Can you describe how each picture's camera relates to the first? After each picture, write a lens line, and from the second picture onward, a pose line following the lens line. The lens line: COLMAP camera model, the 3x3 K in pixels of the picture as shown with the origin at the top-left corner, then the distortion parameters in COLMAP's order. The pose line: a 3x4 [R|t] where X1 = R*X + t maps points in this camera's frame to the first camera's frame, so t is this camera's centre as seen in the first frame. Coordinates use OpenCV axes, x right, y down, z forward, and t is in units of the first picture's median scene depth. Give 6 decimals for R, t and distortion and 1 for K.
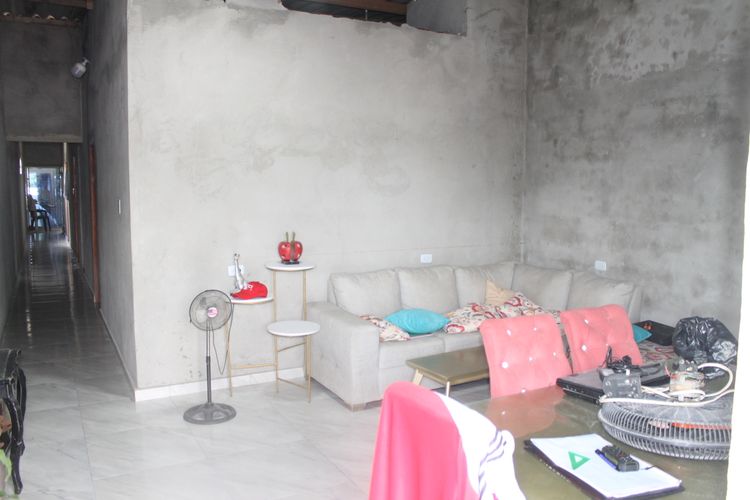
lens RADIAL K [[635.5, 0, 375.0], [0, 635.5, 250.0], [0, 0, 1]] dist [-0.162366, 0.147250]
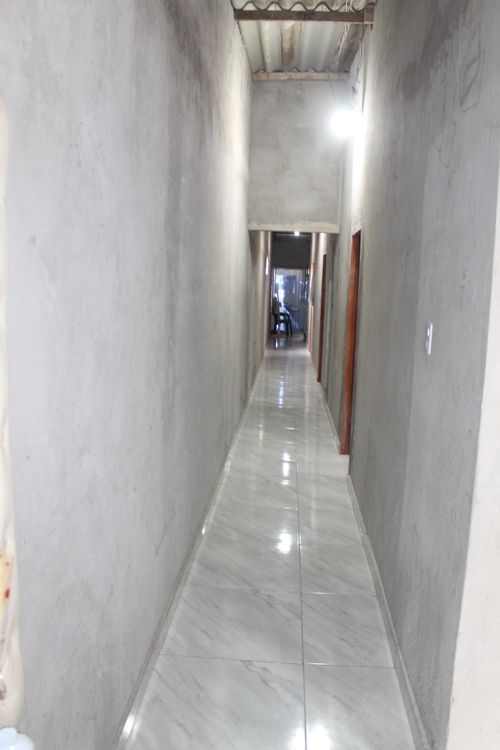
lens RADIAL K [[635.5, 0, 239.5], [0, 635.5, 376.6], [0, 0, 1]] dist [-0.162366, 0.147250]
pose [[0.840603, 0.096935, -0.532907, -0.265032], [-0.081669, 0.995291, 0.052219, -0.052705], [0.535459, -0.000373, 0.844561, 0.500216]]
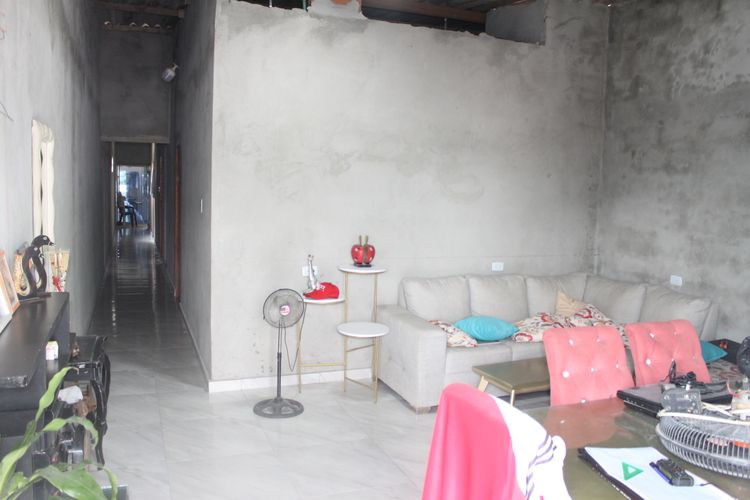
lens RADIAL K [[635.5, 0, 375.0], [0, 635.5, 250.0], [0, 0, 1]] dist [-0.162366, 0.147250]
pose [[0.992243, 0.035753, -0.119064, 0.007196], [-0.036735, 0.999307, -0.006067, 0.000455], [0.118764, 0.010394, 0.992868, -0.015724]]
